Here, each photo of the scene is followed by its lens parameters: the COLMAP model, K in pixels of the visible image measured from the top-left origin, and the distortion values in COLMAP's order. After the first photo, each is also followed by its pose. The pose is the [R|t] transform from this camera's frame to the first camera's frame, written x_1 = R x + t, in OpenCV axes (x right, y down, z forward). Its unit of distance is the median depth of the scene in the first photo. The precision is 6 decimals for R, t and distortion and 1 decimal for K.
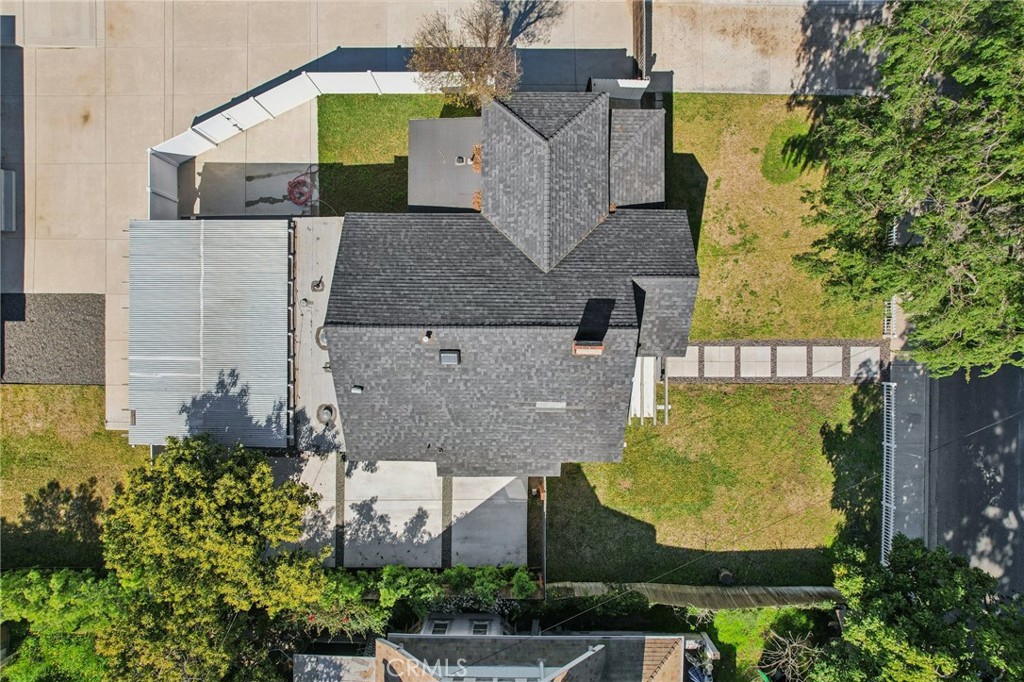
lens RADIAL K [[673.0, 0, 512.0], [0, 673.0, 341.0], [0, 0, 1]] dist [-0.074194, 0.072409]
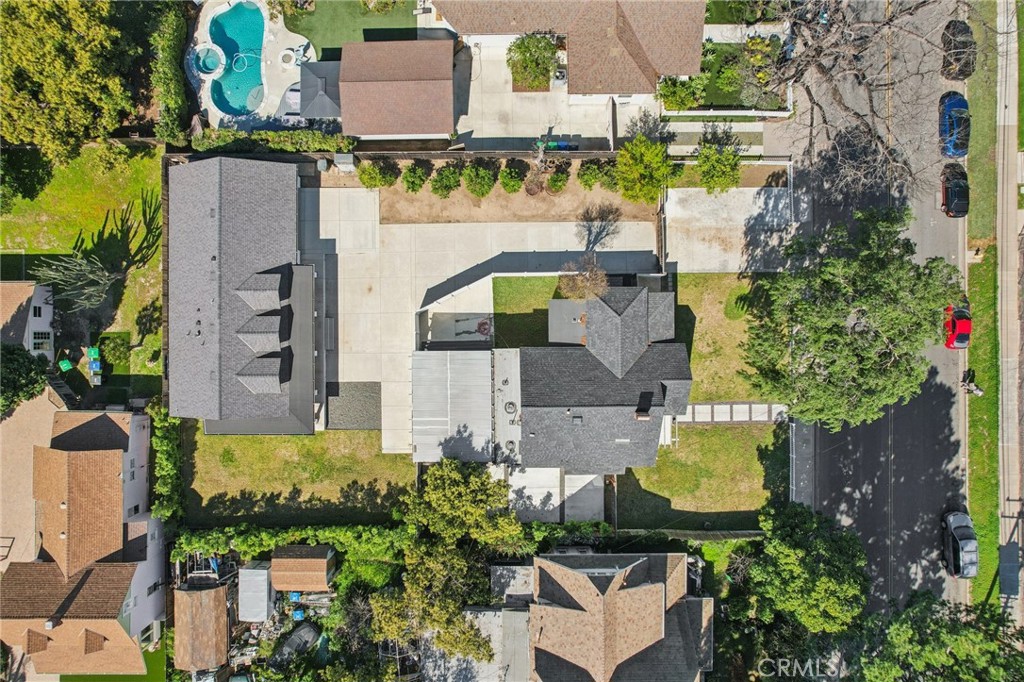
lens RADIAL K [[634.6, 0, 512.0], [0, 634.6, 341.0], [0, 0, 1]] dist [-0.035056, -0.000337]
pose [[0.999929, -0.011747, -0.002107, -0.250759], [0.011737, 0.999920, -0.004812, -0.188704], [0.002164, 0.004787, 0.999986, -0.885001]]
